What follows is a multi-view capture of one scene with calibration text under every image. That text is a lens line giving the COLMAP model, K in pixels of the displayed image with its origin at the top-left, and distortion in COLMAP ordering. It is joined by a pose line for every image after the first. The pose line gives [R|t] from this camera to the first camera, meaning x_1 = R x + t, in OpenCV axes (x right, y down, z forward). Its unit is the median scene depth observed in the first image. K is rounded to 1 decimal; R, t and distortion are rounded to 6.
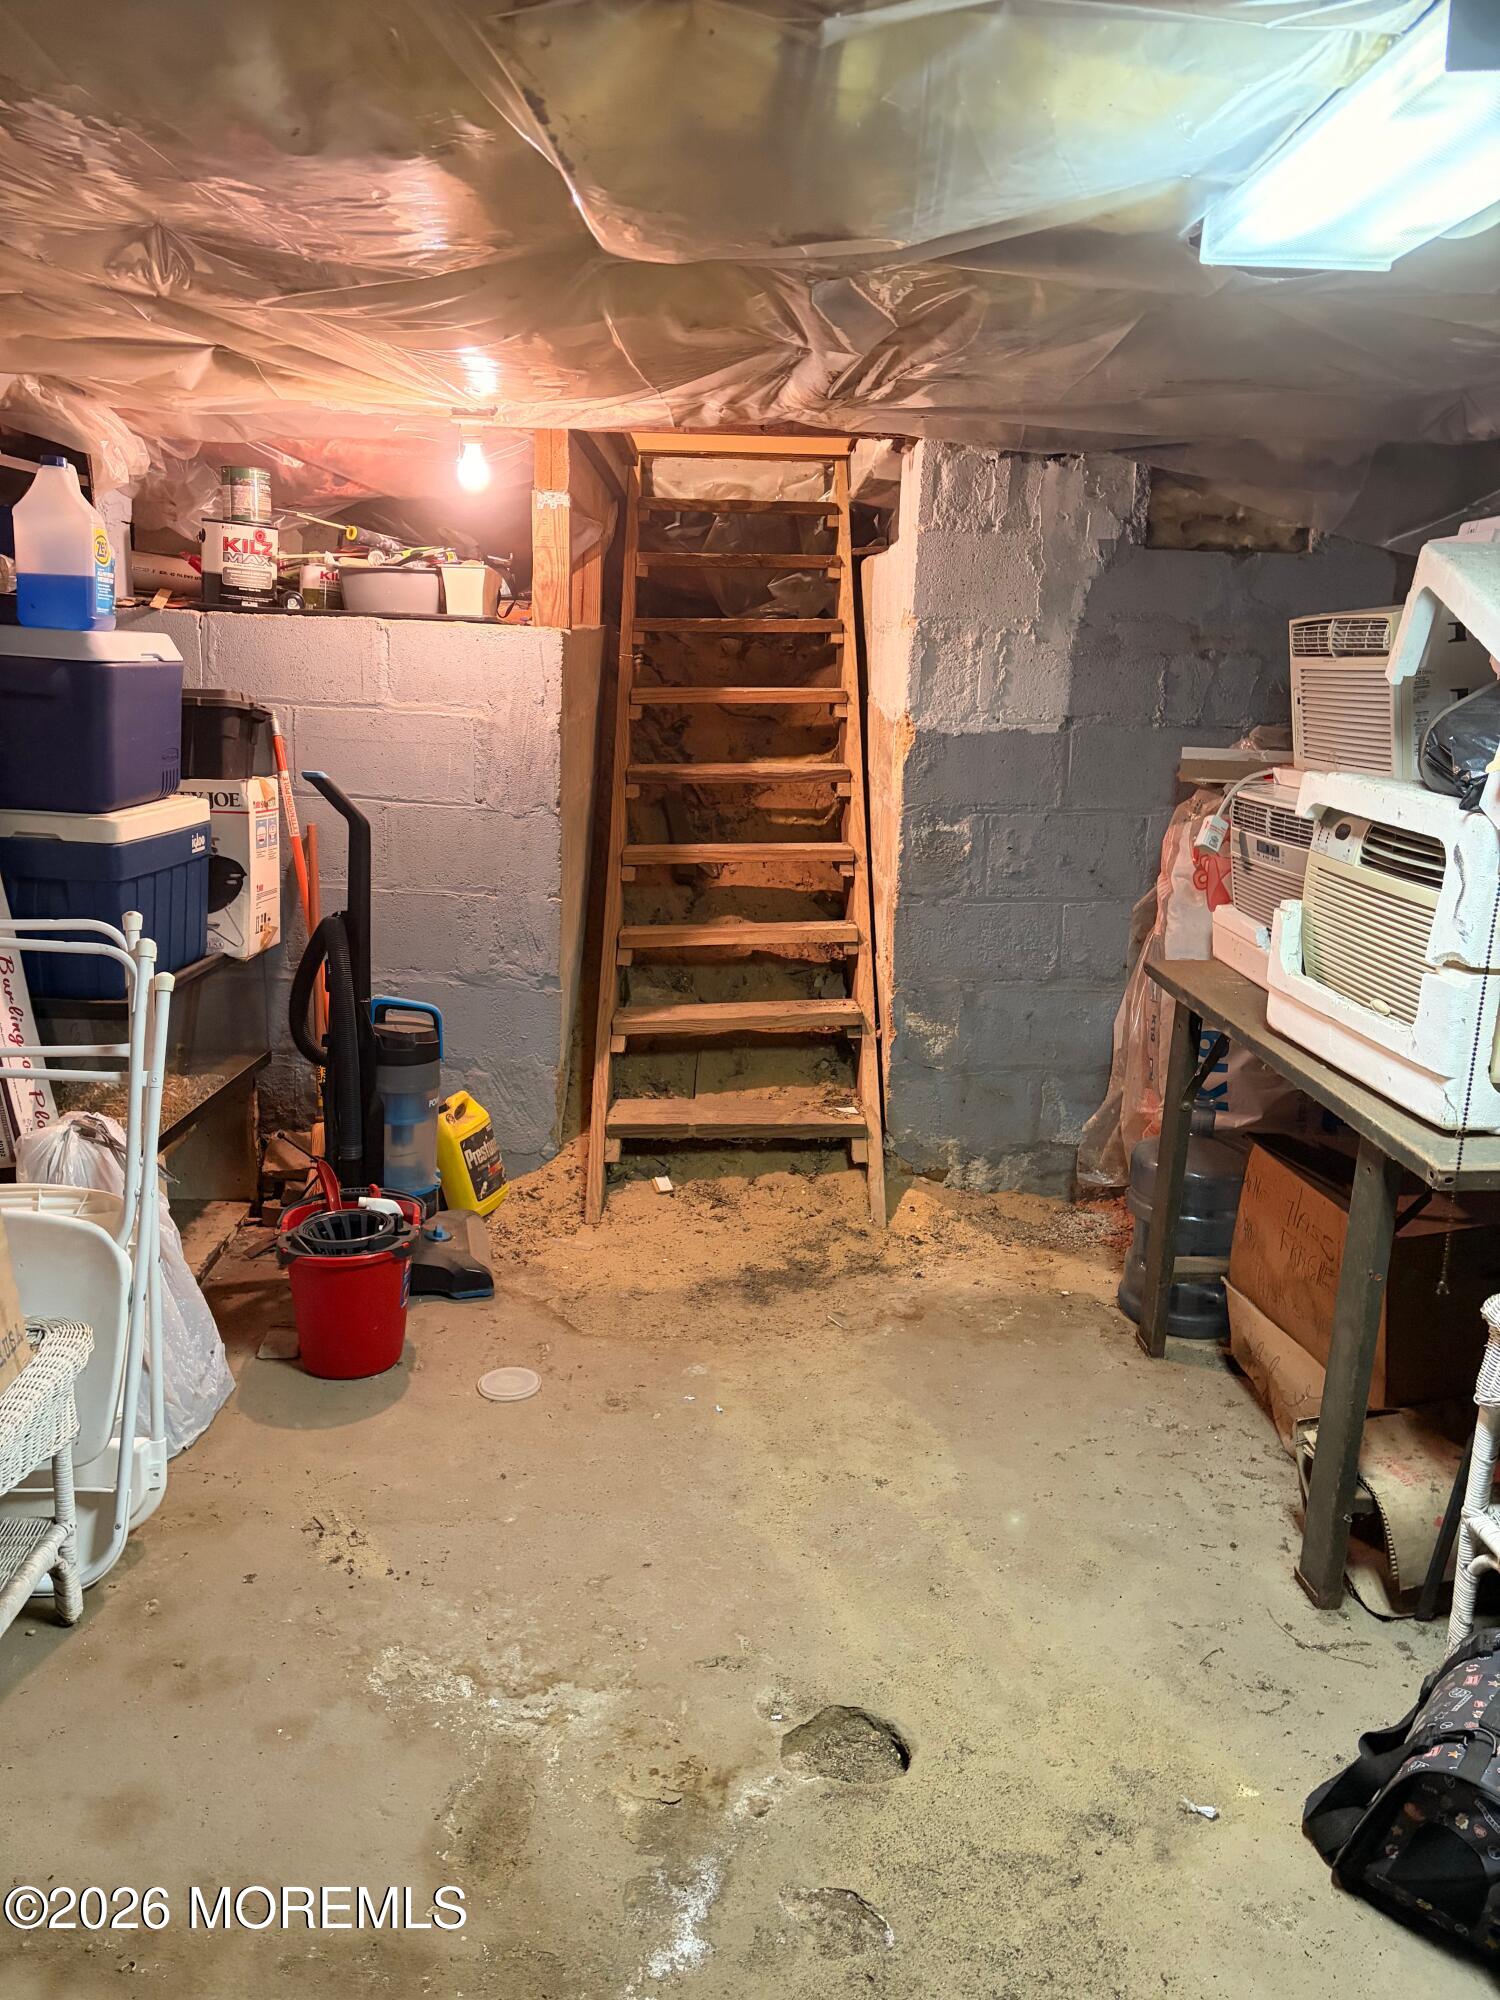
lens RADIAL K [[1517.0, 0, 755.0], [0, 1517.0, 995.1], [0, 0, 1]] dist [0.017330, -0.027688]
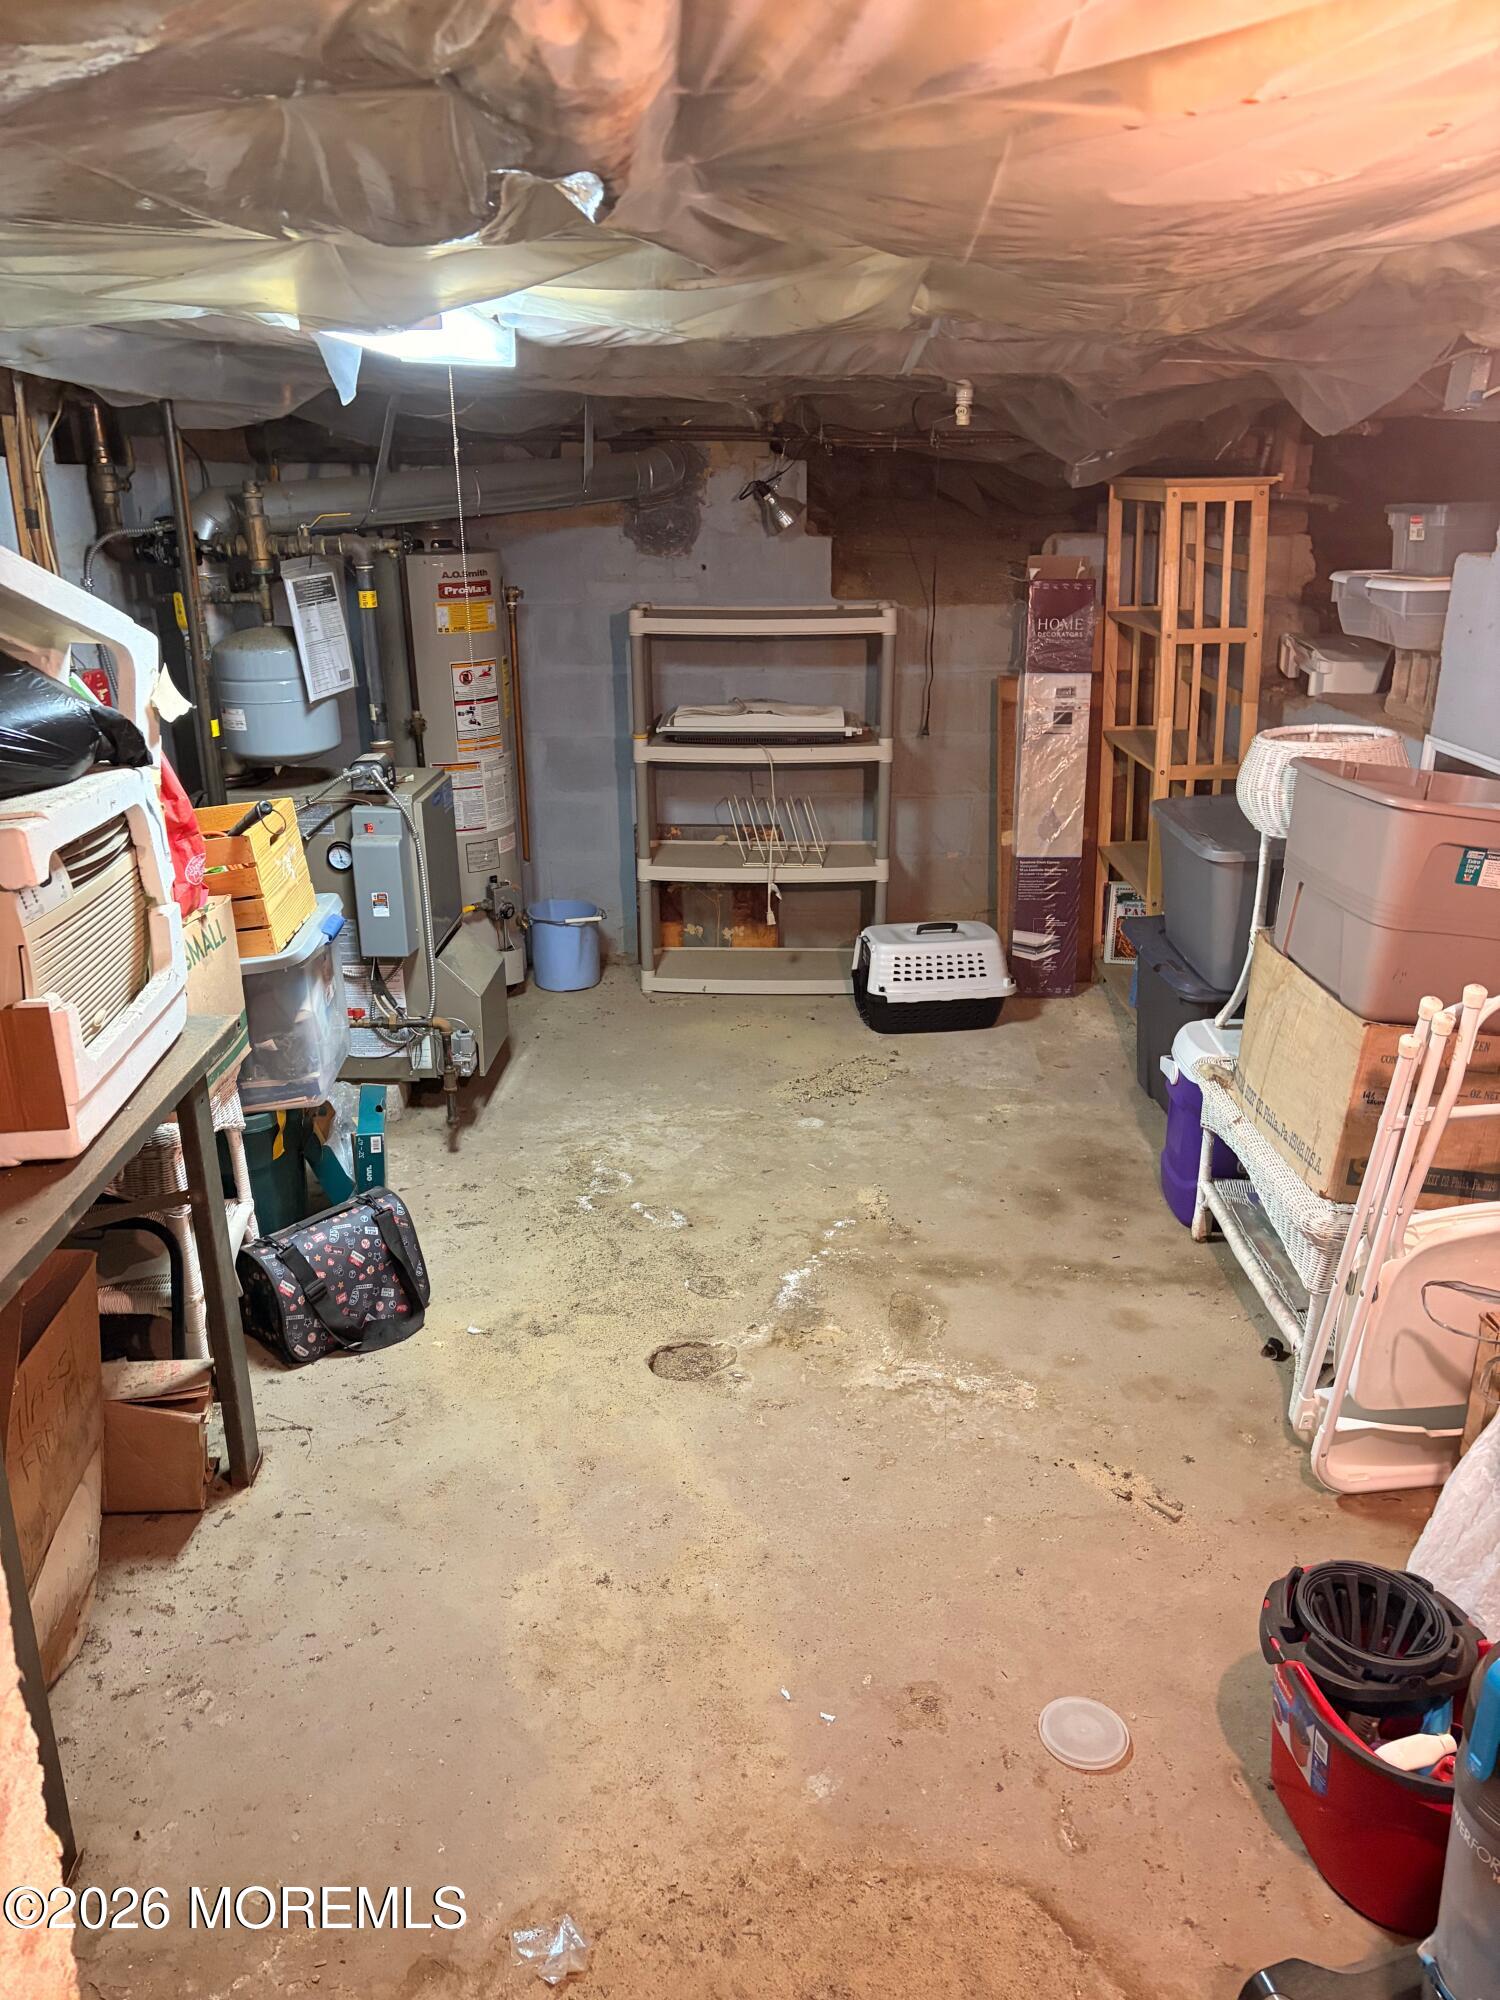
lens RADIAL K [[1517.0, 0, 752.9], [0, 1517.0, 1004.9], [0, 0, 1]] dist [0.017330, -0.027688]
pose [[-0.999438, -0.029002, 0.016783, -0.012759], [-0.015620, 0.846358, 0.532386, -0.530824], [-0.029645, 0.531825, -0.846335, 1.857625]]
